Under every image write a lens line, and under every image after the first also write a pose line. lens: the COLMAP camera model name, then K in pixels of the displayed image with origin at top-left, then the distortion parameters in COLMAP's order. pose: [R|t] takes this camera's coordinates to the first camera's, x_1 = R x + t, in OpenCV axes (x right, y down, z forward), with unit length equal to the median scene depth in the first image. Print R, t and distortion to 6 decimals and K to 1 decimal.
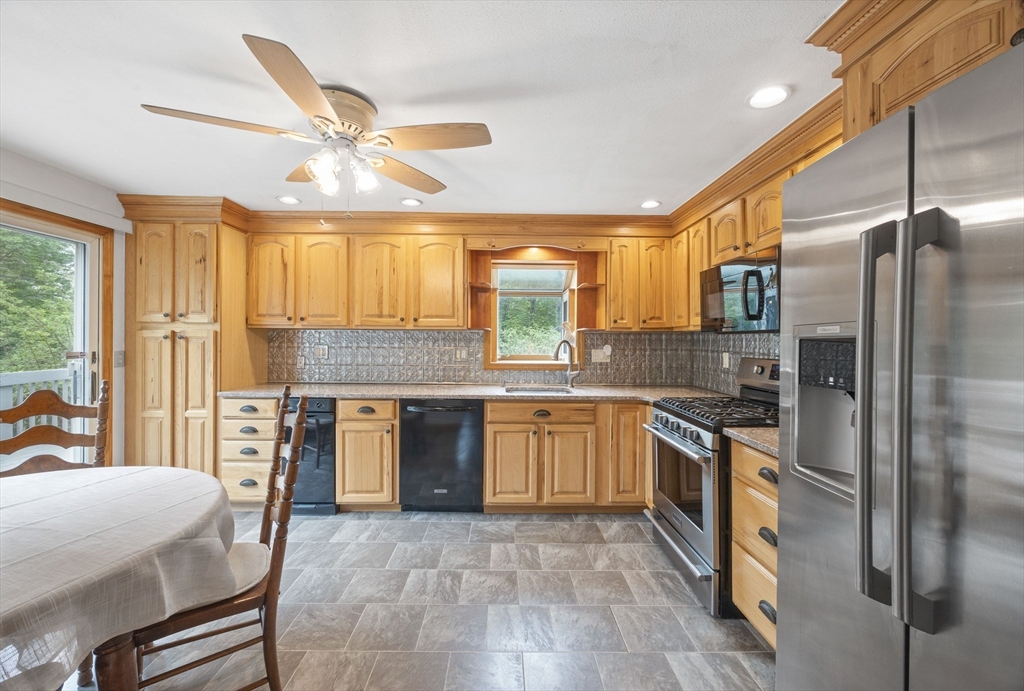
lens RADIAL K [[400.8, 0, 506.0], [0, 400.8, 339.5], [0, 0, 1]] dist [0.000464, 0.000057]
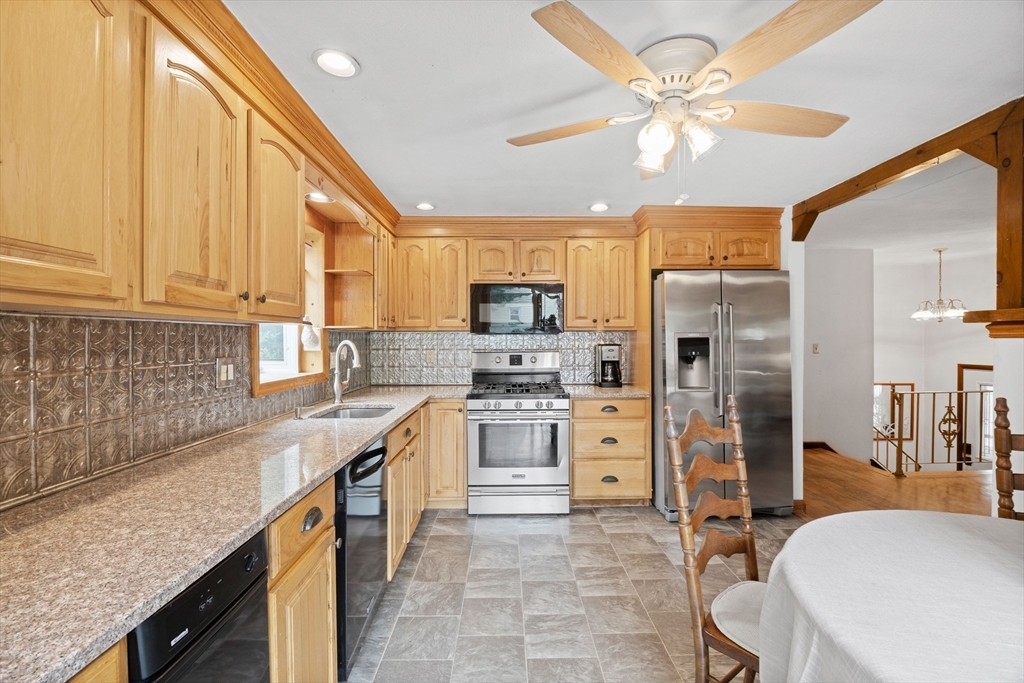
lens RADIAL K [[455.9, 0, 512.2], [0, 455.9, 342.4], [0, 0, 1]] dist [-0.001456, -0.000138]
pose [[-0.012640, -0.016861, 0.999778, -0.815615], [0.001138, 0.999857, 0.016877, -0.010805], [-0.999919, 0.001351, -0.012619, 0.802298]]
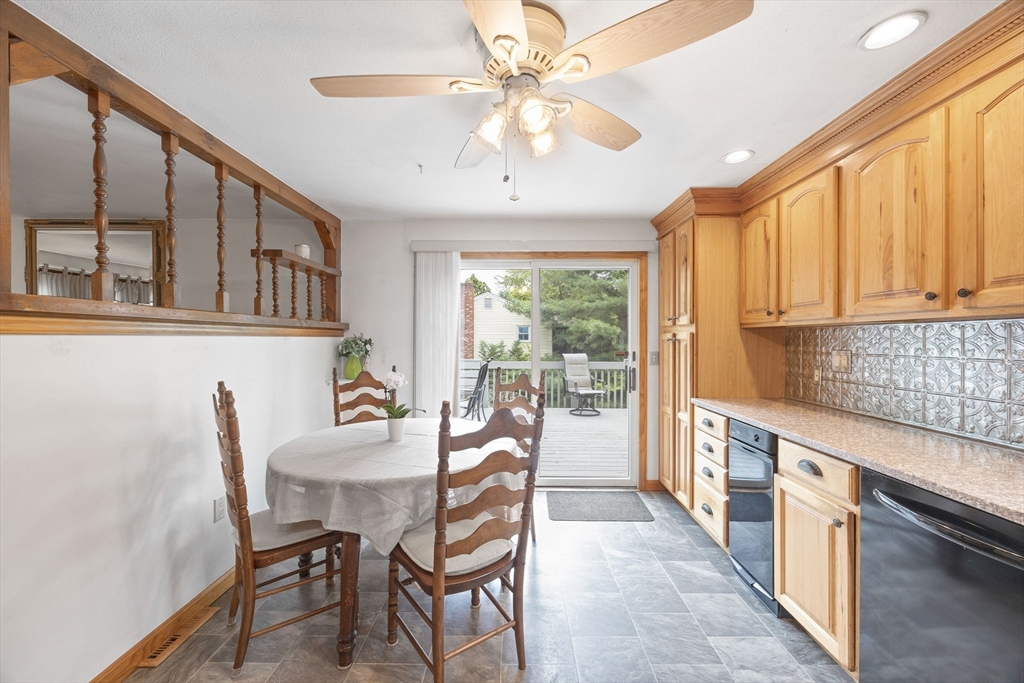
lens RADIAL K [[393.7, 0, 510.2], [0, 393.7, 341.4], [0, 0, 1]] dist [-0.002159, -0.000048]
pose [[-0.029157, -0.002909, -0.999571, 0.211099], [0.002035, 0.999994, -0.002970, 0.000572], [0.999573, -0.002121, -0.029151, 0.600275]]
